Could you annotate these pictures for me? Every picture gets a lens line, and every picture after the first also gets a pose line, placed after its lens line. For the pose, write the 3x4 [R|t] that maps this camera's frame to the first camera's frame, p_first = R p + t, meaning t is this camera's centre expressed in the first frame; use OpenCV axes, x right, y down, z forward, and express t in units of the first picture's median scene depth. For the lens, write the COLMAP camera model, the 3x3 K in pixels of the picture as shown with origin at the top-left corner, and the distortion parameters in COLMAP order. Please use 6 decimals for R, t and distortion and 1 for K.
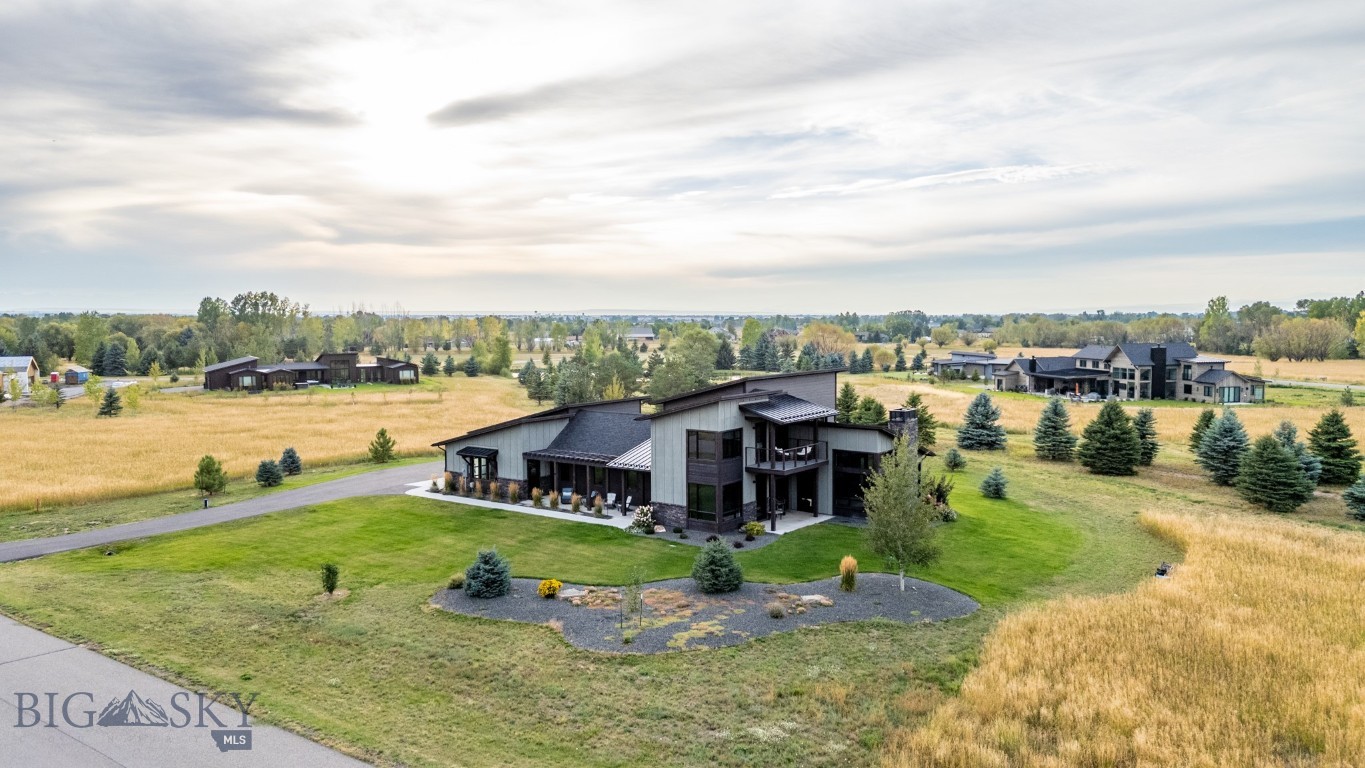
lens RADIAL K [[1043.7, 0, 682.5], [0, 1043.7, 384.0], [0, 0, 1]] dist [0.050002, 0.006282]
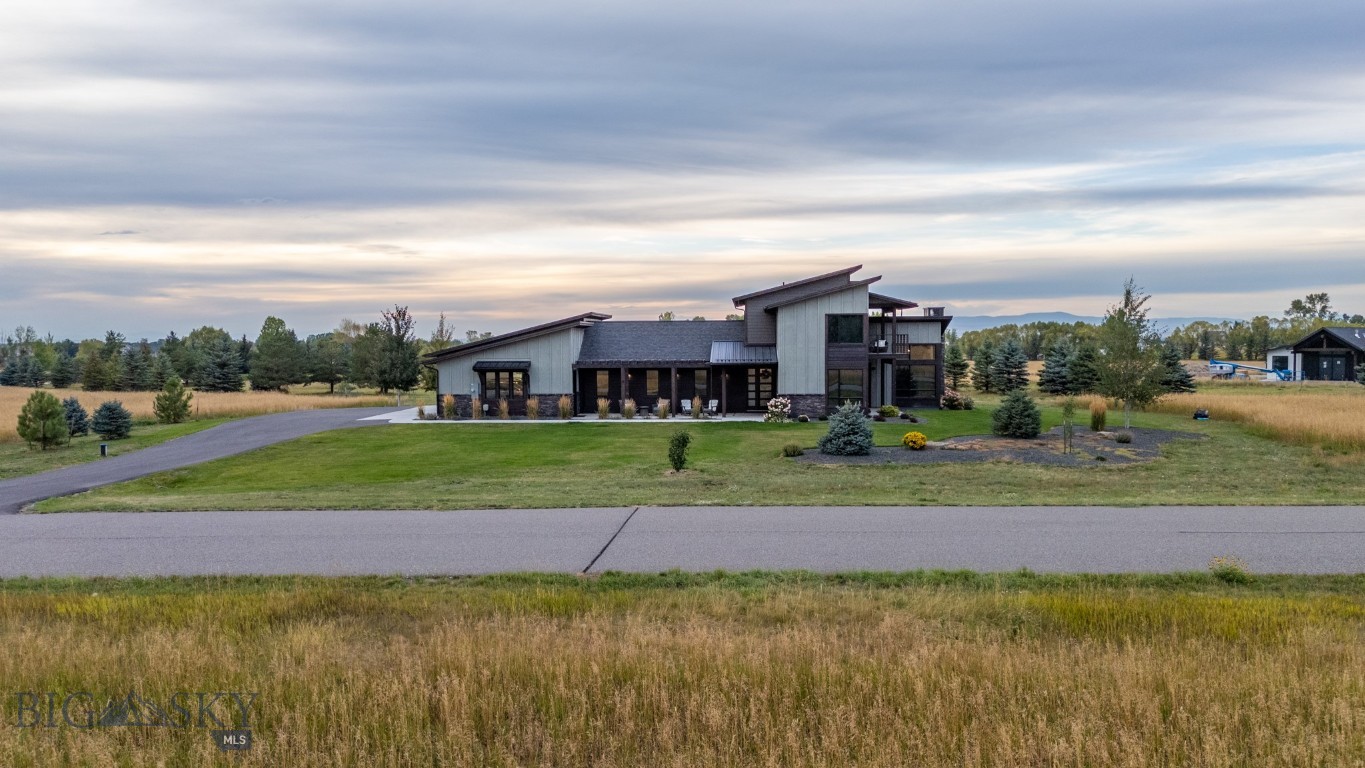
lens RADIAL K [[1043.7, 0, 682.5], [0, 1043.7, 384.0], [0, 0, 1]] dist [0.050002, 0.006282]
pose [[0.811266, -0.019856, 0.584340, -0.570632], [0.038128, 0.999093, -0.018984, 0.101878], [-0.583433, 0.037681, 0.811287, 0.239336]]
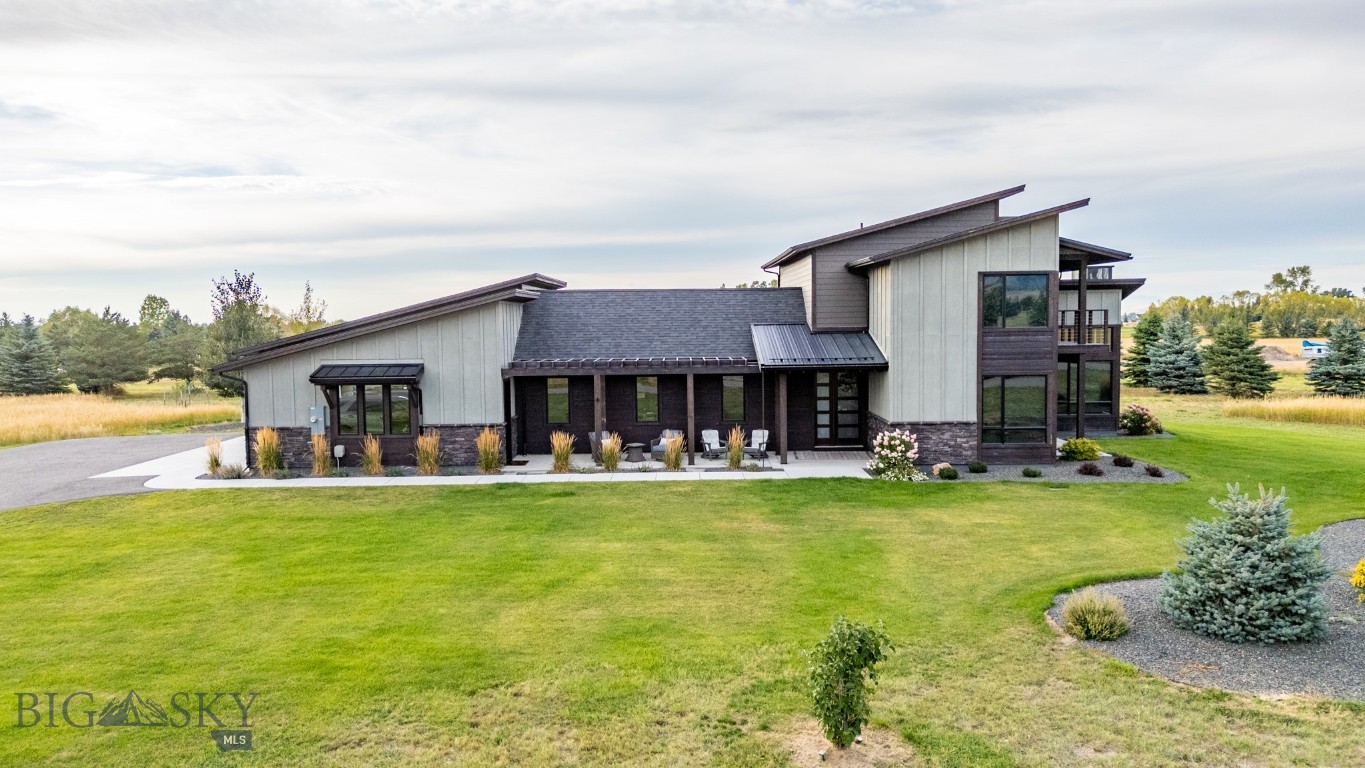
lens RADIAL K [[1043.7, 0, 682.5], [0, 1043.7, 384.0], [0, 0, 1]] dist [0.050002, 0.006282]
pose [[0.771476, -0.039313, 0.635043, -0.377211], [0.047843, 0.998848, 0.003712, 0.074979], [-0.634458, 0.027518, 0.772468, 0.576035]]
